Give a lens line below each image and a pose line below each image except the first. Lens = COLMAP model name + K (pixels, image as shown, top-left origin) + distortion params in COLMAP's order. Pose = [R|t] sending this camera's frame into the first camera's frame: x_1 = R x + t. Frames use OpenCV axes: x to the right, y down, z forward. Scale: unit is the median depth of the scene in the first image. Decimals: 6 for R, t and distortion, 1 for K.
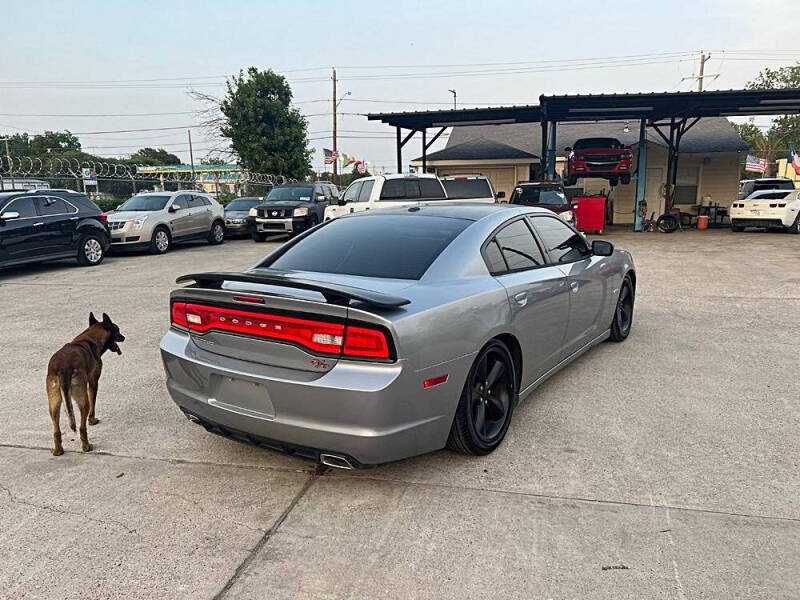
lens RADIAL K [[597.3, 0, 402.8], [0, 597.3, 312.0], [0, 0, 1]] dist [0.051978, -0.058660]
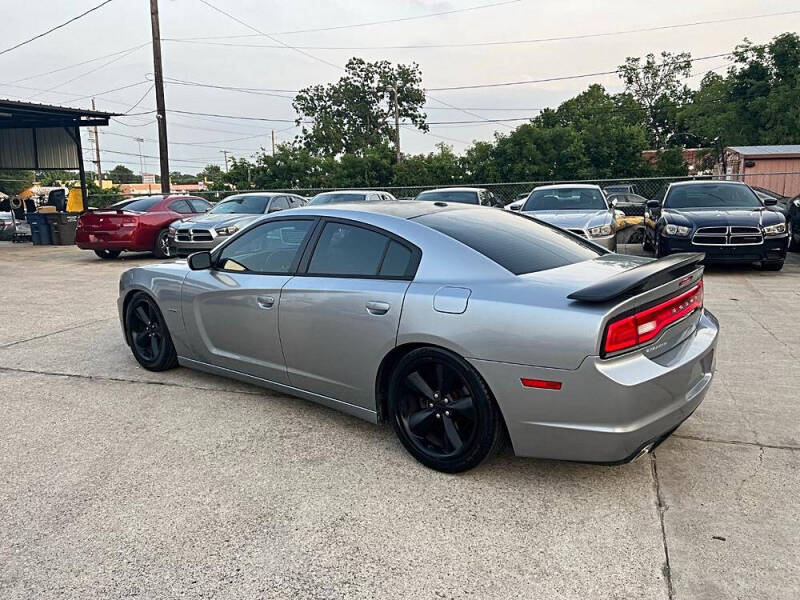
lens RADIAL K [[597.3, 0, 410.5], [0, 597.3, 301.9], [0, 0, 1]] dist [0.051978, -0.058660]
pose [[0.094512, -0.174953, 0.980030, -0.928098], [0.220490, 0.963667, 0.150768, -0.173714], [-0.970800, 0.201837, 0.129653, 0.934336]]
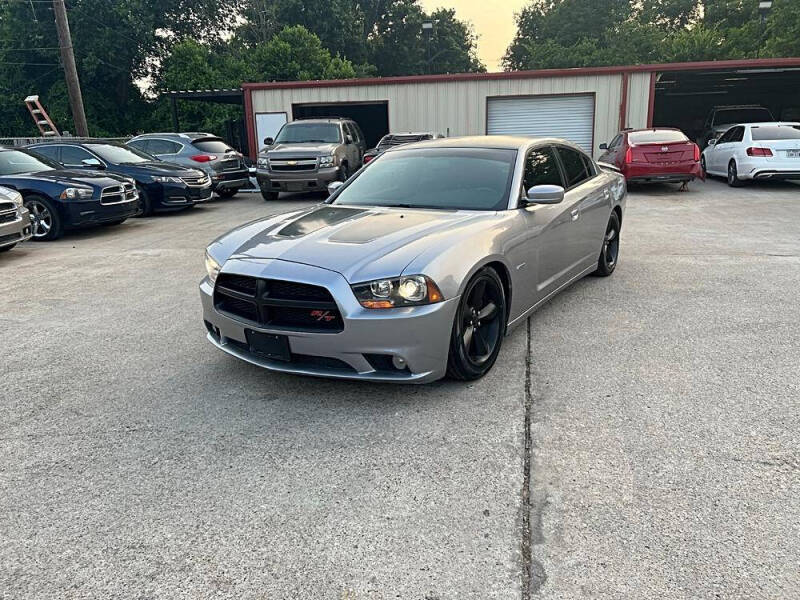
lens RADIAL K [[597.3, 0, 410.6], [0, 597.3, 294.0], [0, 0, 1]] dist [0.051978, -0.058660]
pose [[-0.998350, 0.052240, -0.023857, 0.277080], [0.036244, 0.895359, 0.443869, -0.457390], [0.044548, 0.442272, -0.895774, 2.310200]]
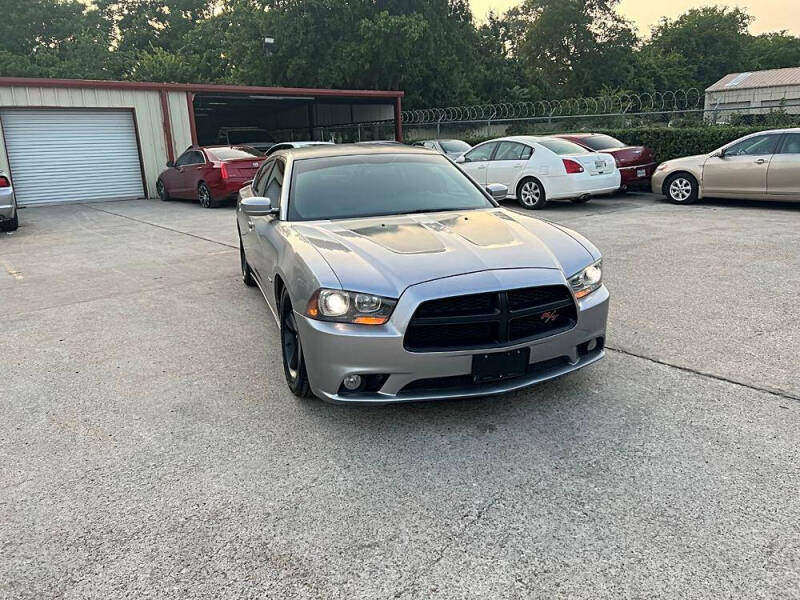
lens RADIAL K [[597.3, 0, 406.8], [0, 597.3, 294.1], [0, 0, 1]] dist [0.051978, -0.058660]
pose [[-0.598691, 0.232836, -0.766392, 1.013954], [-0.120925, 0.919577, 0.373839, -0.384557], [0.791799, 0.316490, -0.522386, 1.891885]]
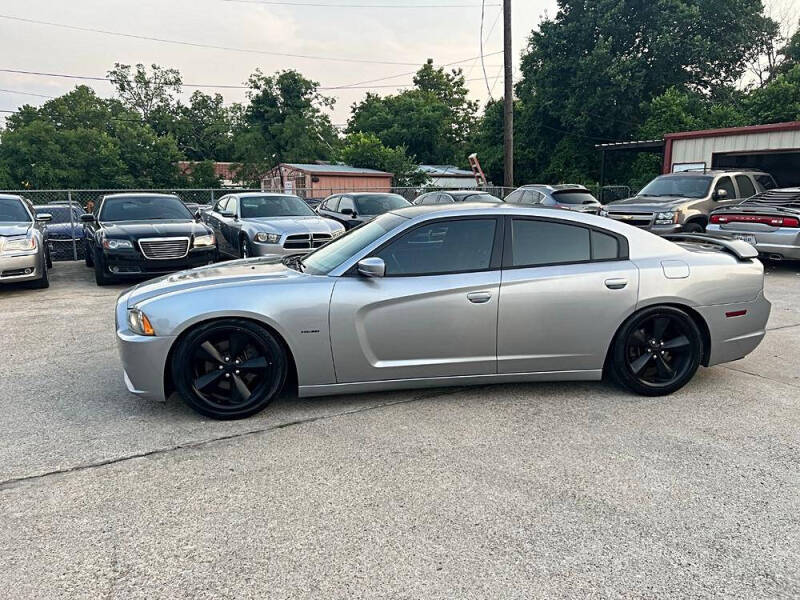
lens RADIAL K [[597.3, 0, 412.1], [0, 597.3, 300.6], [0, 0, 1]] dist [0.051978, -0.058660]
pose [[-0.678390, -0.115092, 0.725631, -0.670183], [0.160277, 0.940683, 0.299044, -0.378854], [-0.717007, 0.319170, -0.619703, 1.925902]]
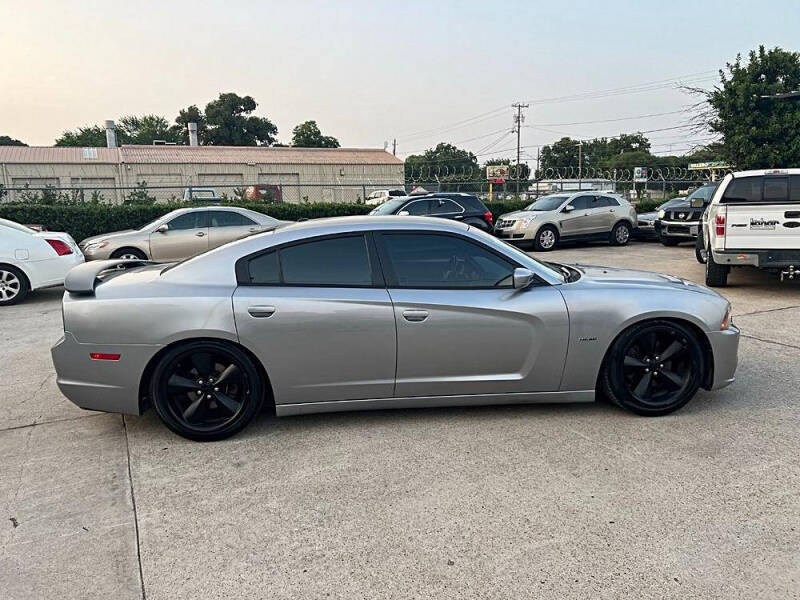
lens RADIAL K [[597.3, 0, 396.8], [0, 597.3, 300.2], [0, 0, 1]] dist [0.051978, -0.058660]
pose [[0.631112, 0.136078, -0.763663, 0.958382], [-0.146321, 0.987703, 0.055076, -0.111822], [0.761766, 0.076981, 0.643262, 0.430767]]
